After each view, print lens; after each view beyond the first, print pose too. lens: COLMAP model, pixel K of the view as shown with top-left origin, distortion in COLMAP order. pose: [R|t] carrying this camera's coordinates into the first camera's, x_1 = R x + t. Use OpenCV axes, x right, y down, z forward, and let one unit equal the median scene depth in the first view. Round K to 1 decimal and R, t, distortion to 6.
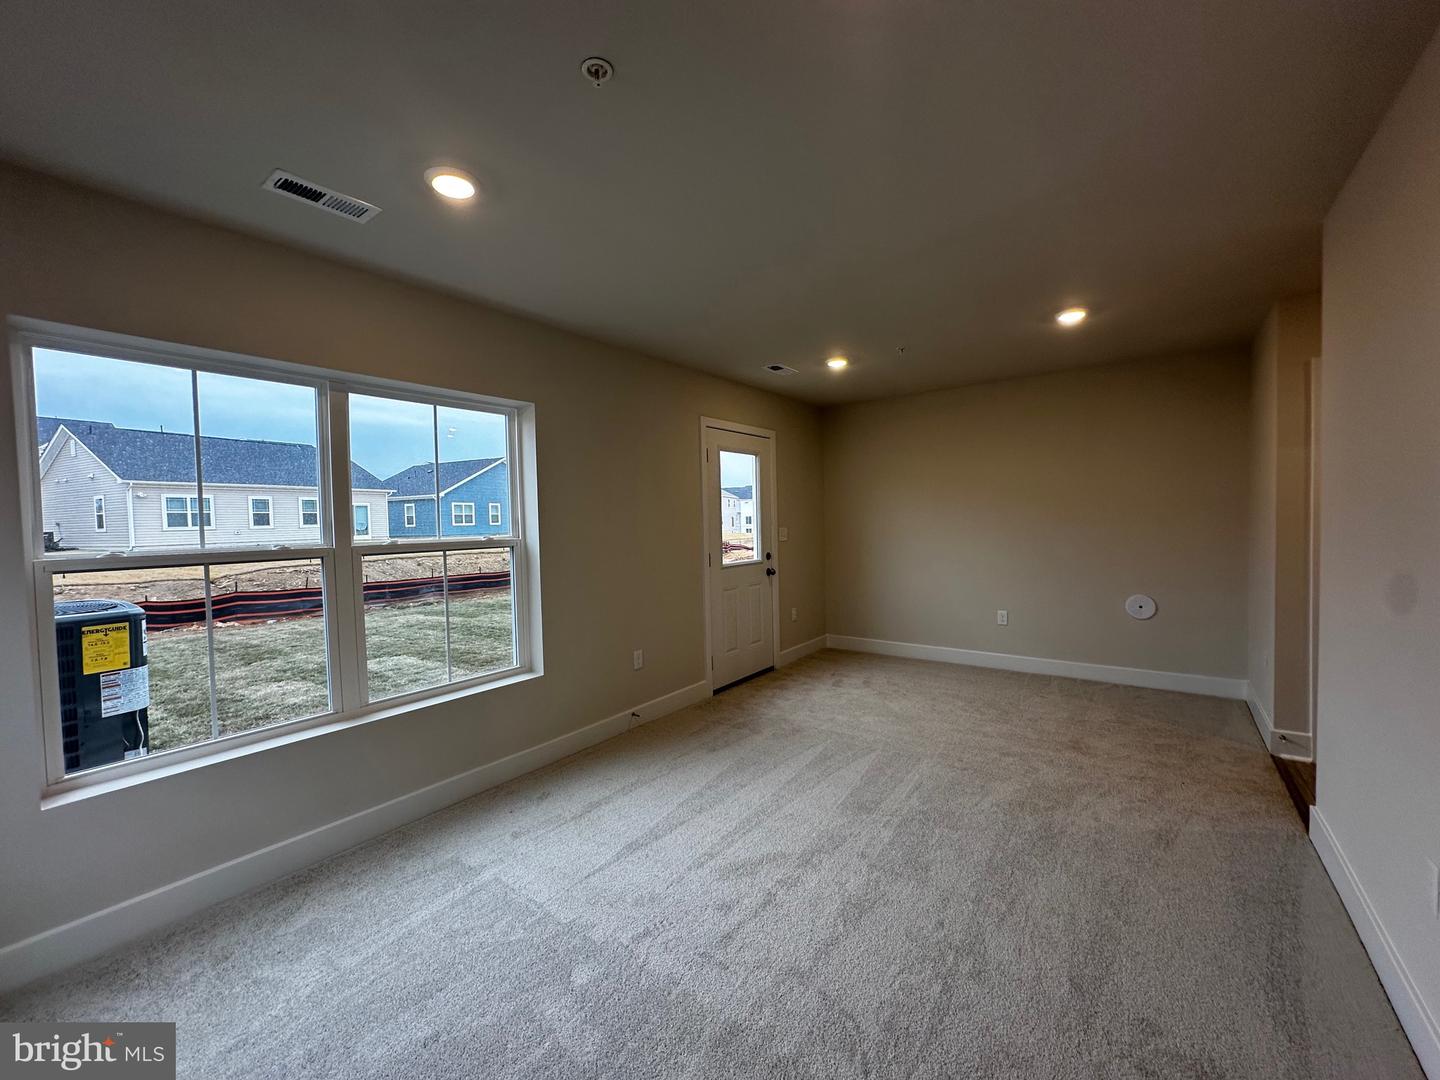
lens RADIAL K [[573.9, 0, 720.3], [0, 573.9, 539.0], [0, 0, 1]] dist [-0.001830, 0.000701]
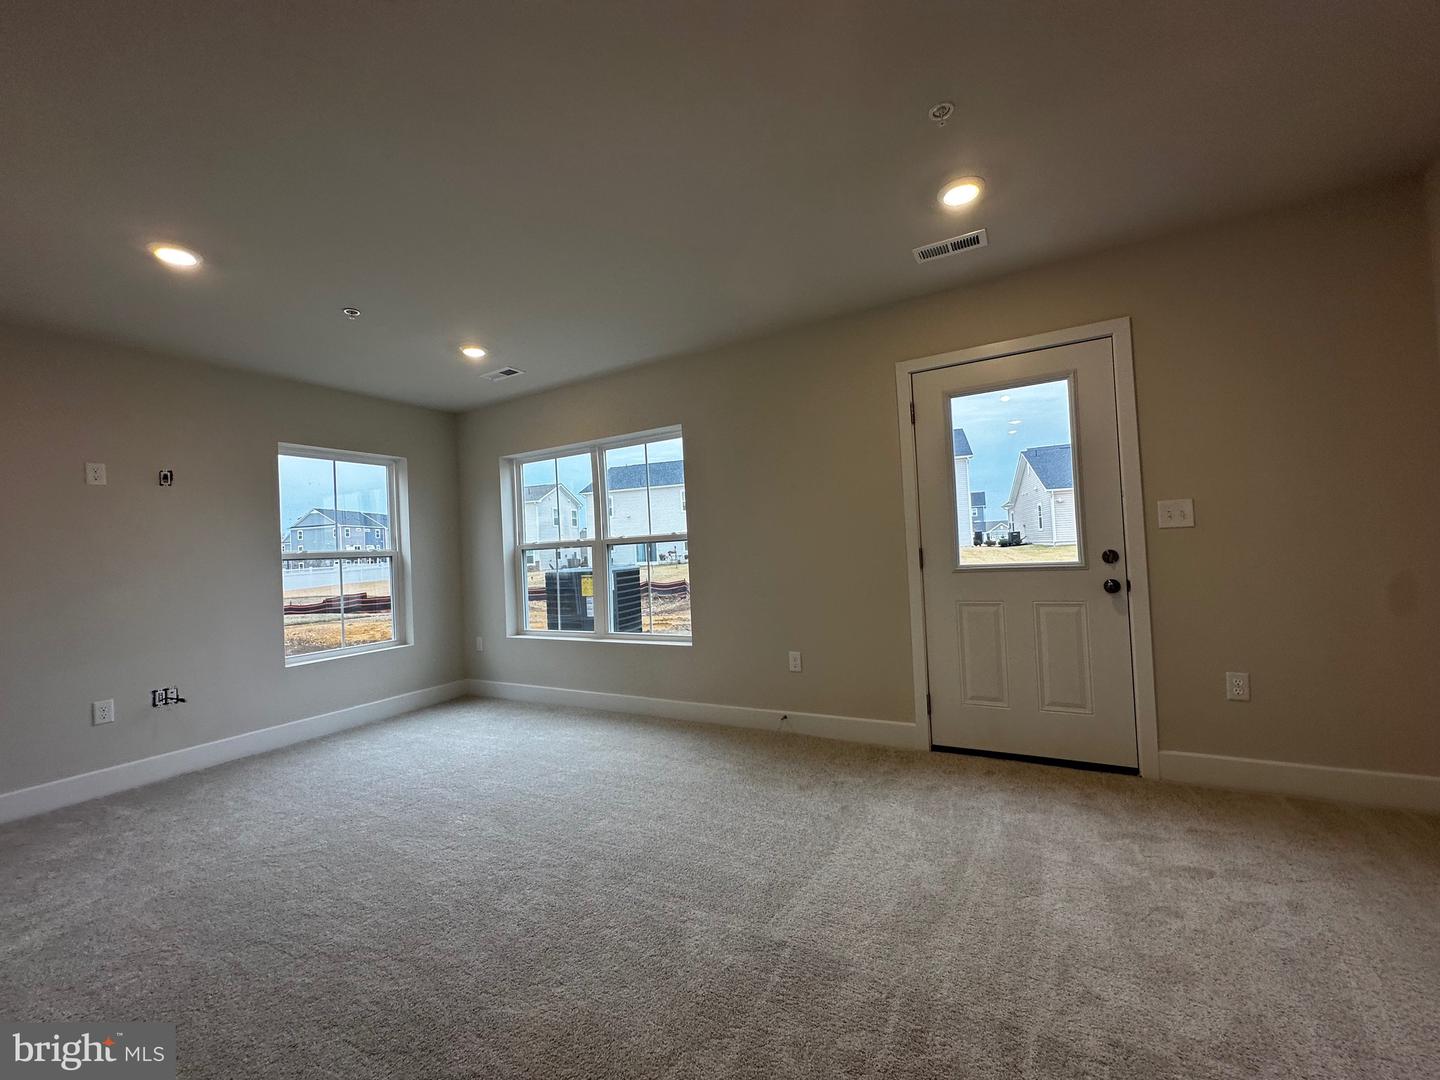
lens RADIAL K [[573.9, 0, 720.3], [0, 573.9, 539.0], [0, 0, 1]] dist [-0.001830, 0.000701]
pose [[0.135751, -0.004473, -0.990733, 0.778431], [0.013141, 0.999910, -0.002713, 0.013840], [0.990656, -0.012651, 0.135797, 0.780103]]
